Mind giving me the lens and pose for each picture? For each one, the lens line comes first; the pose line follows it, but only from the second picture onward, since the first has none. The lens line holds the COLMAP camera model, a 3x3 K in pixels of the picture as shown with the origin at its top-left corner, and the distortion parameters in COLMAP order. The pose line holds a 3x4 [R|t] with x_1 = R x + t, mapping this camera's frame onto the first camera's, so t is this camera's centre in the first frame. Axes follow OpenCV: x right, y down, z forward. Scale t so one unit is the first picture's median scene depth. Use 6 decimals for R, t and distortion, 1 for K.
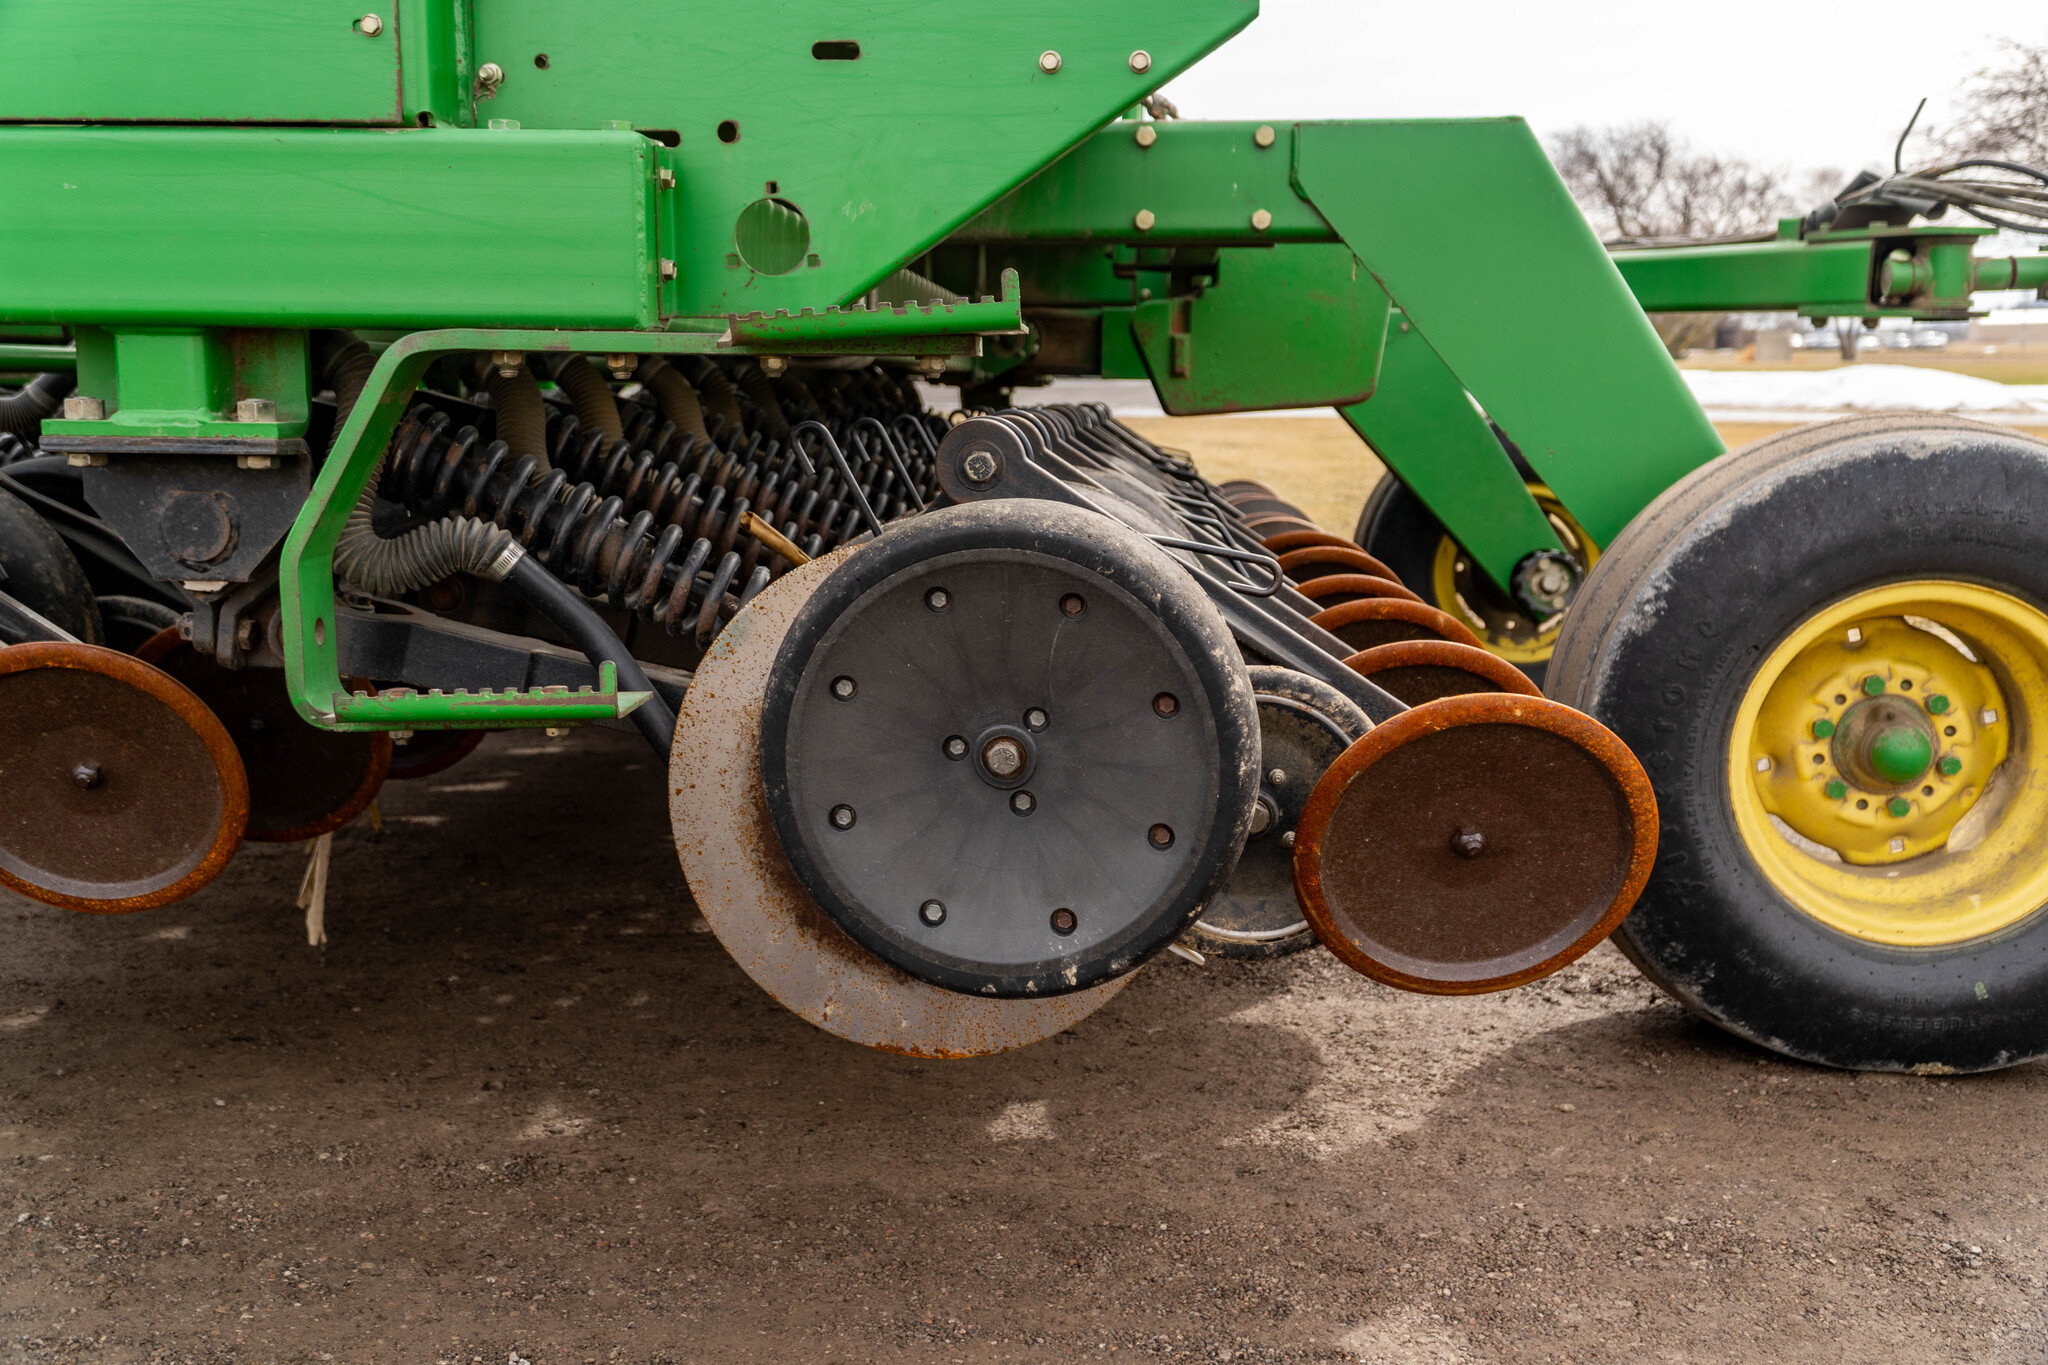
lens RADIAL K [[2175.8, 0, 982.9], [0, 2175.8, 682.9], [0, 0, 1]] dist [0.068016, -0.017012]
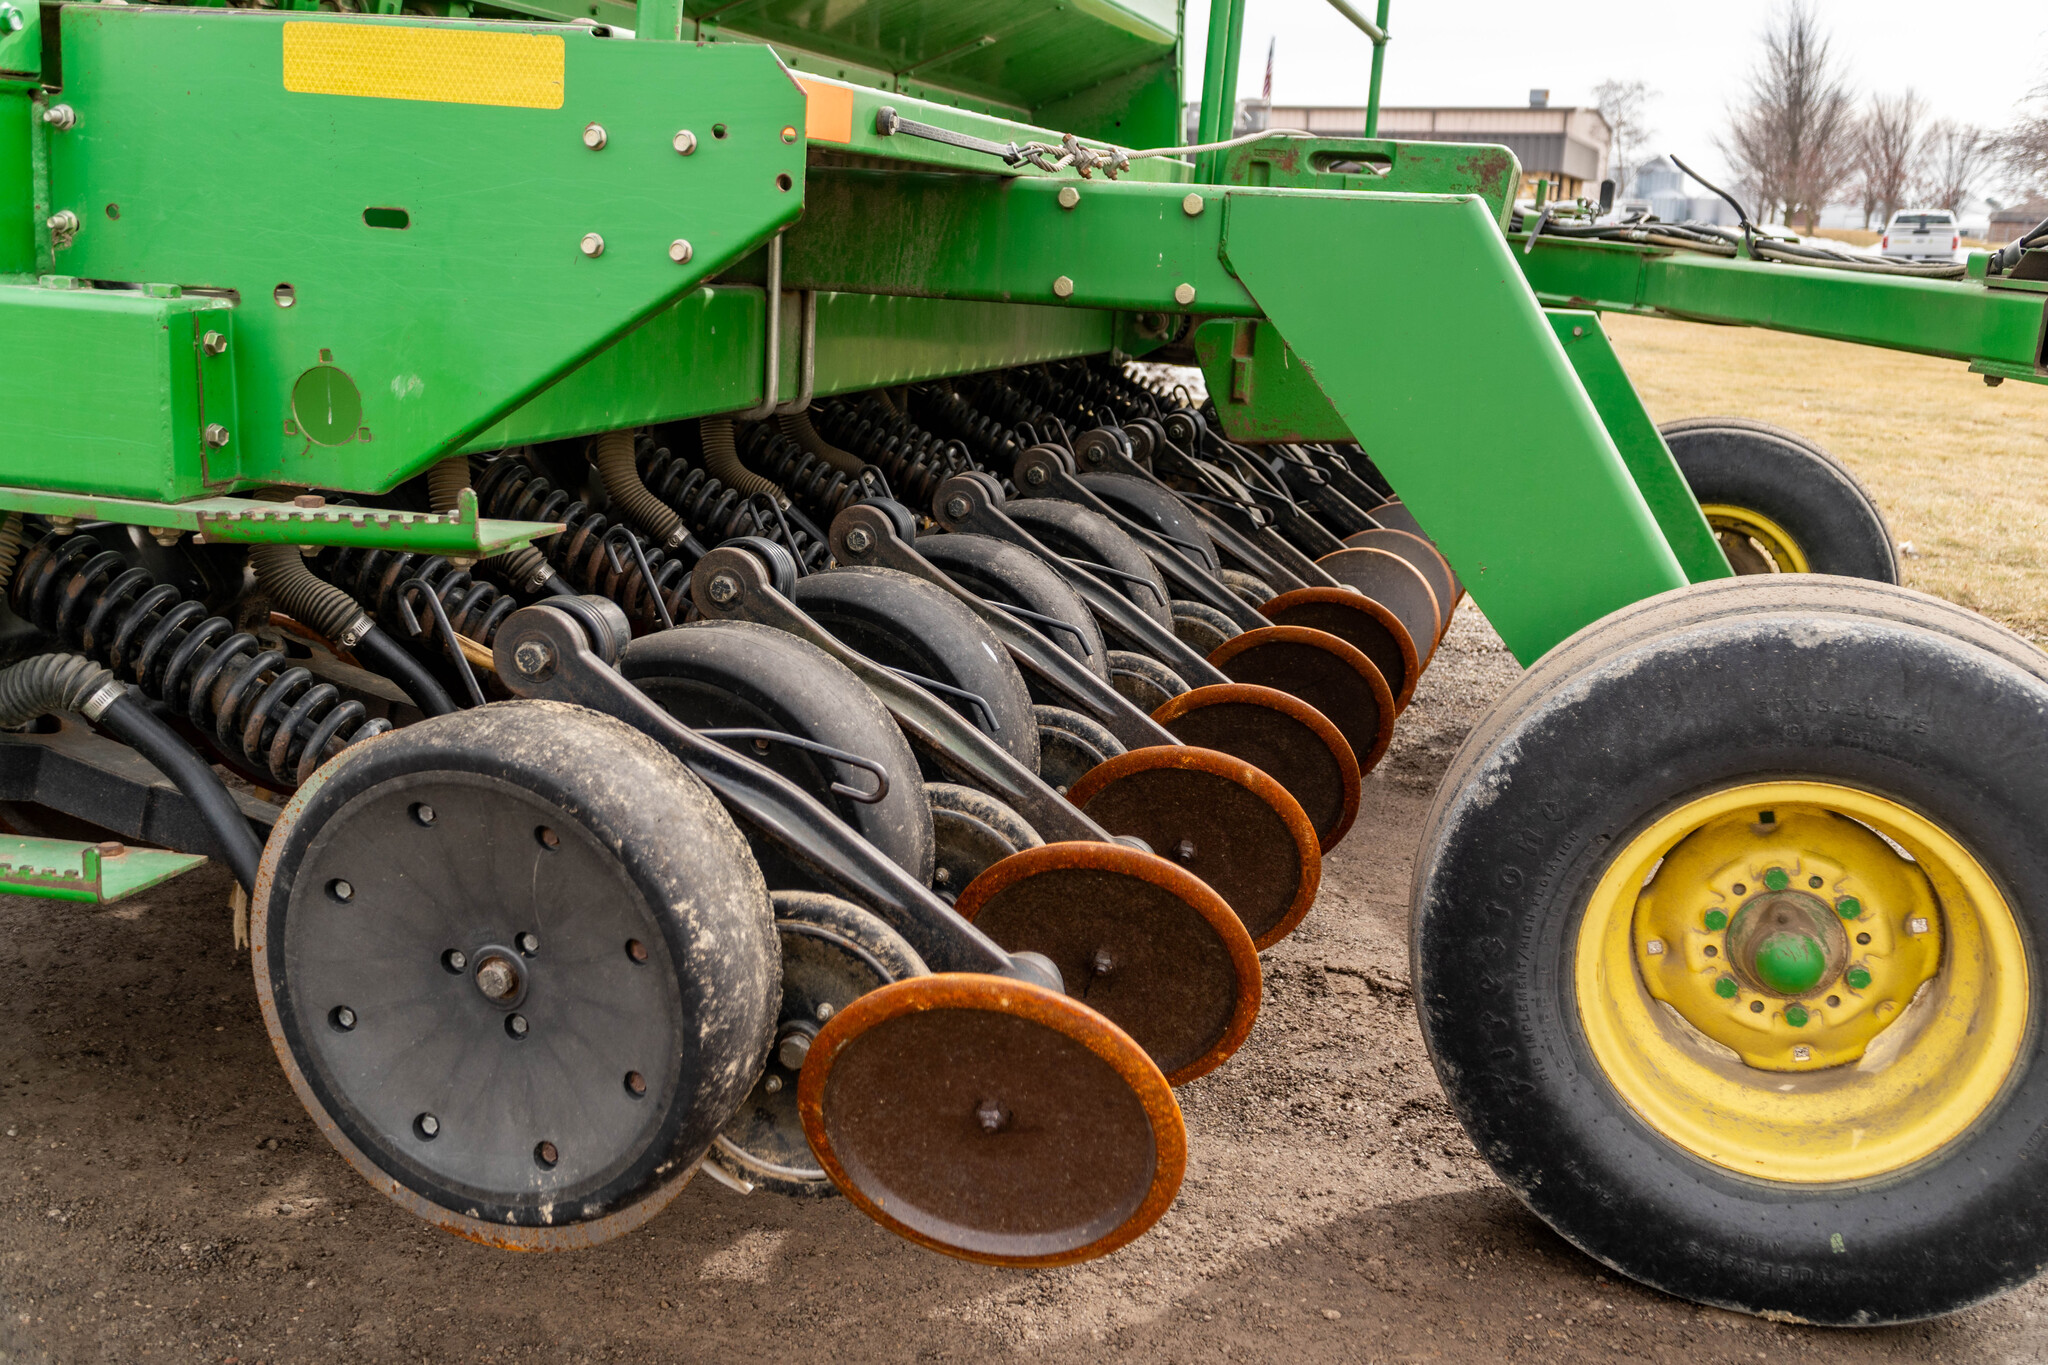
lens RADIAL K [[2175.8, 0, 982.9], [0, 2175.8, 682.9], [0, 0, 1]] dist [0.068016, -0.017012]
pose [[0.977676, 0.088316, -0.190656, 0.272516], [-0.075728, 0.994501, 0.072341, -0.126011], [0.195996, -0.056288, 0.978988, 0.079171]]
